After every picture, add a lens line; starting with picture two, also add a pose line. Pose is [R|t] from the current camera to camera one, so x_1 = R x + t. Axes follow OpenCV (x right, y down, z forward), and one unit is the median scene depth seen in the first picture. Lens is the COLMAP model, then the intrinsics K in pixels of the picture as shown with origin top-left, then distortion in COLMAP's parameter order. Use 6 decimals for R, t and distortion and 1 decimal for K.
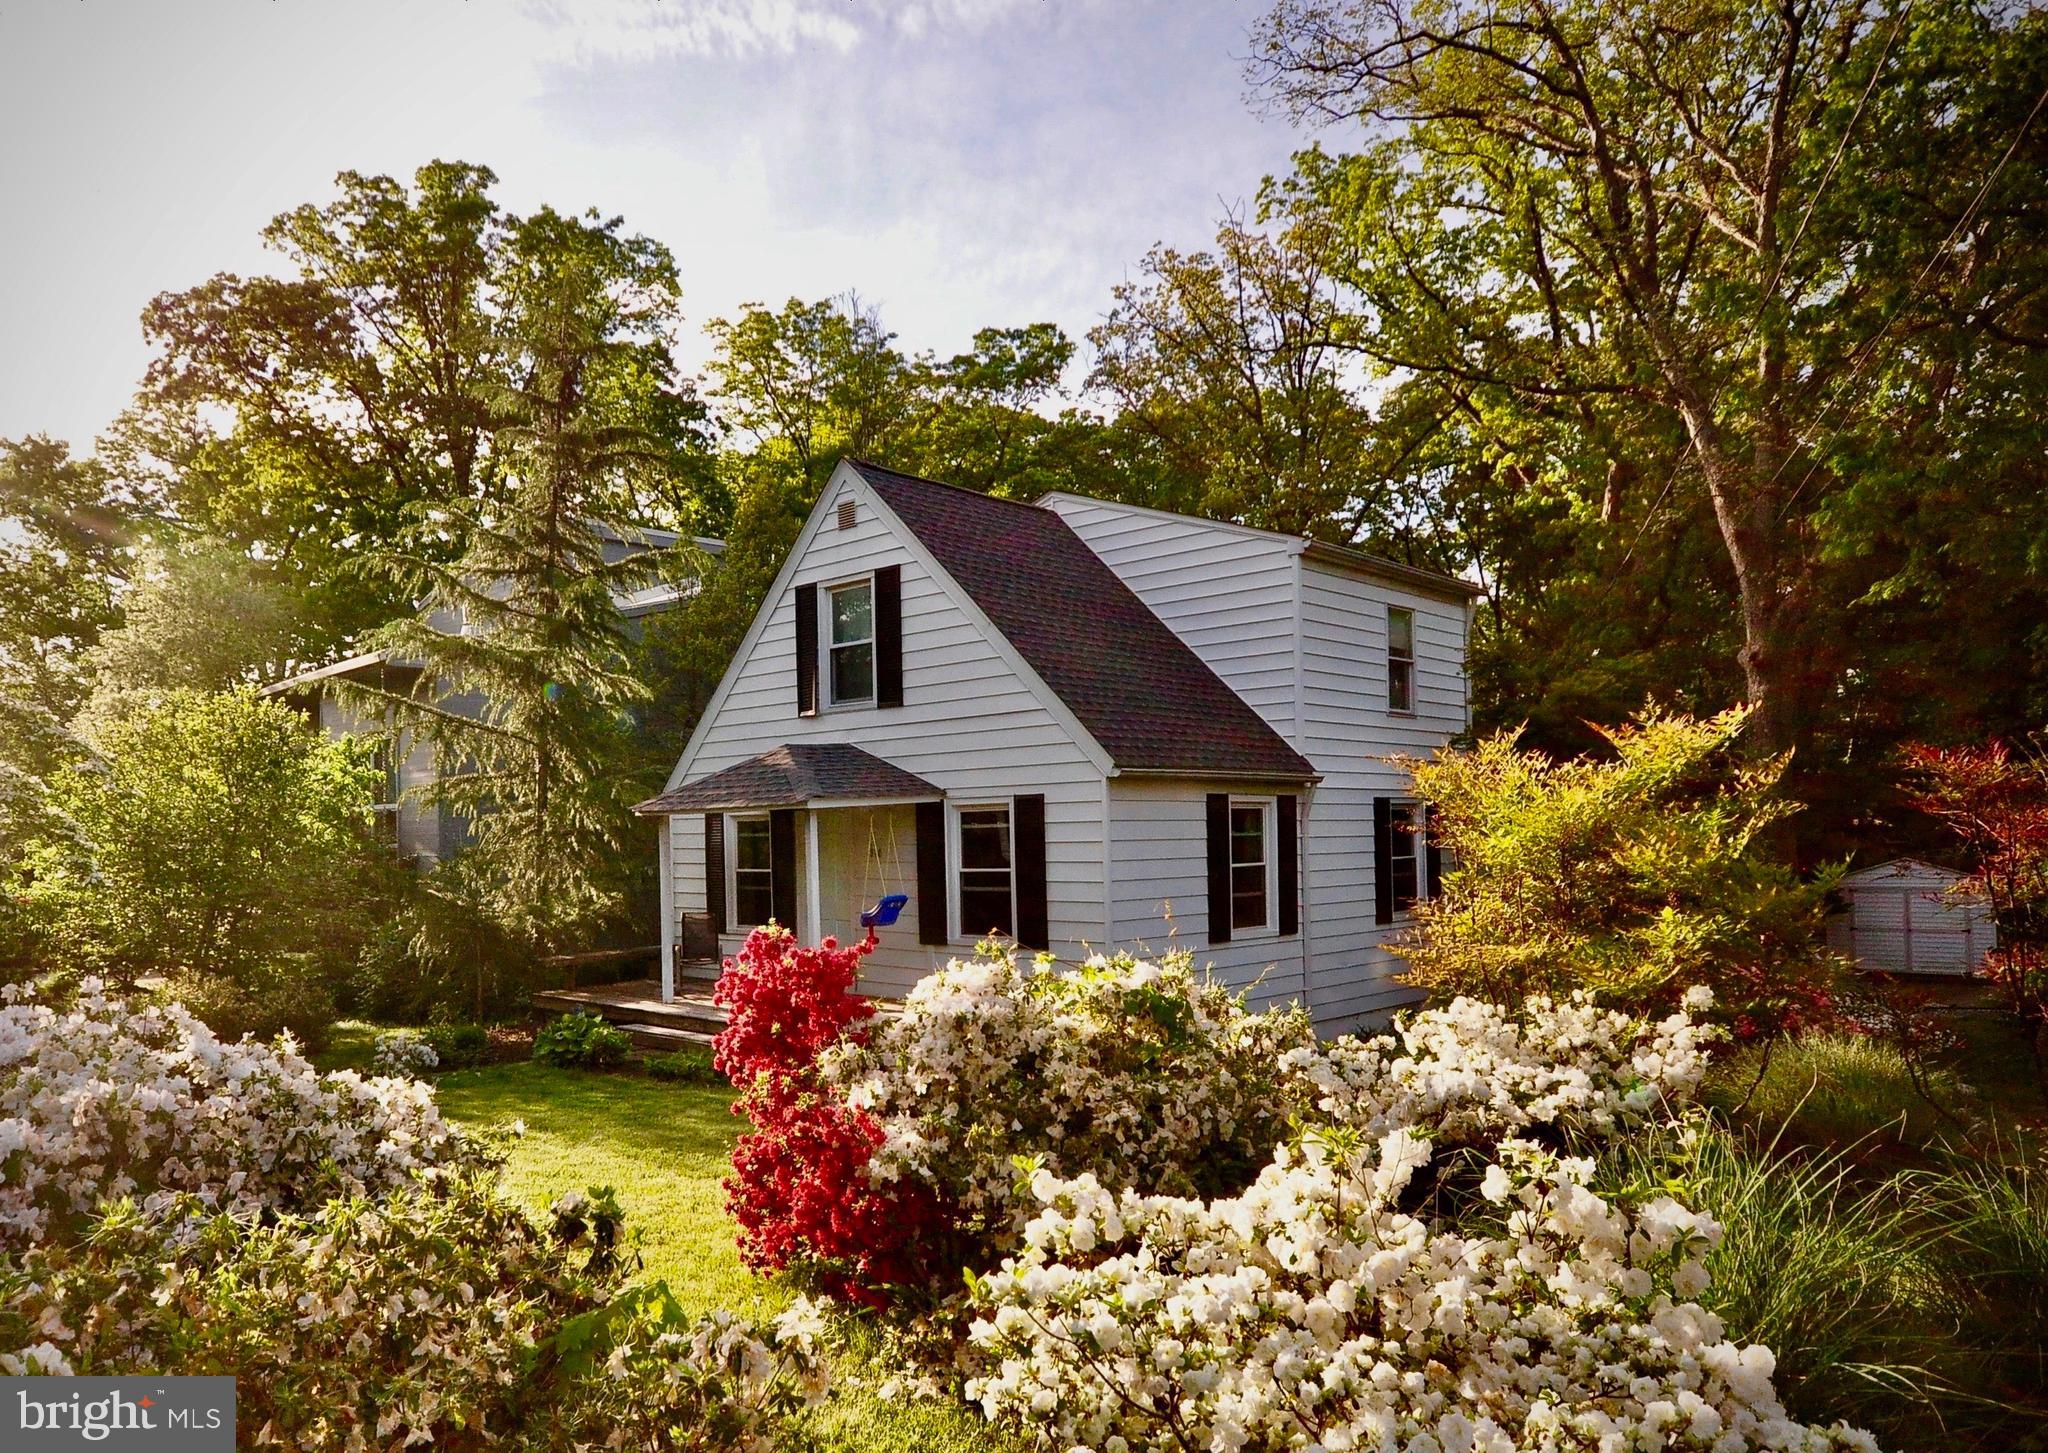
lens RADIAL K [[1366.7, 0, 939.2], [0, 1366.7, 788.1], [0, 0, 1]] dist [0.043615, 0.001132]
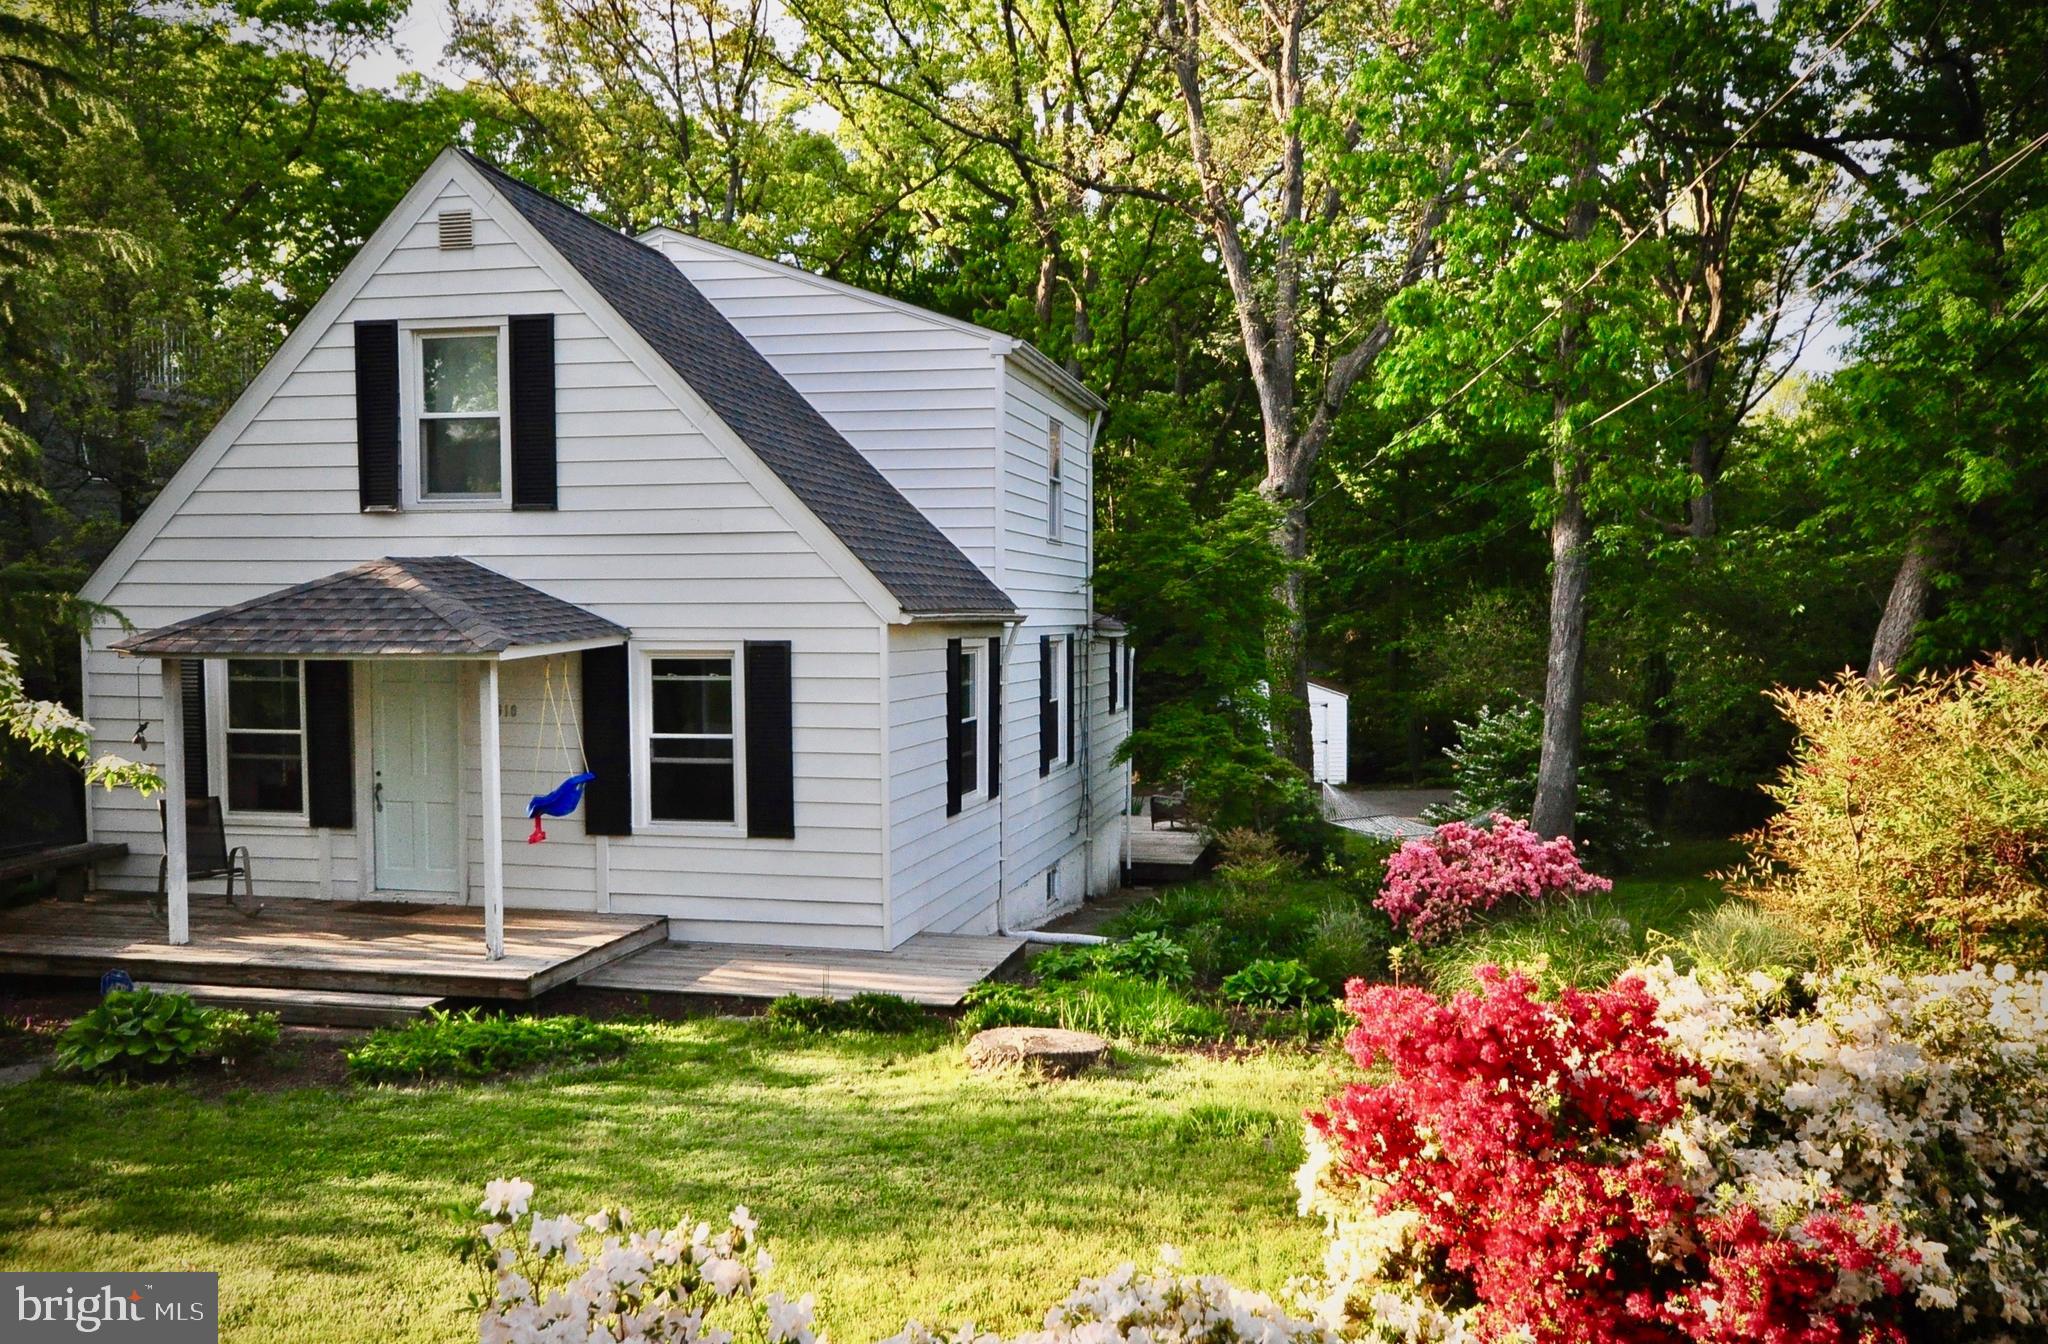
lens RADIAL K [[1627.0, 0, 1030.4], [0, 1627.0, 674.2], [0, 0, 1]] dist [0.016447, 0.002904]
pose [[0.842829, -0.002986, 0.538173, -0.275779], [-0.032205, 0.997913, 0.055973, -0.029487], [-0.537217, -0.064508, 0.840974, 0.127856]]
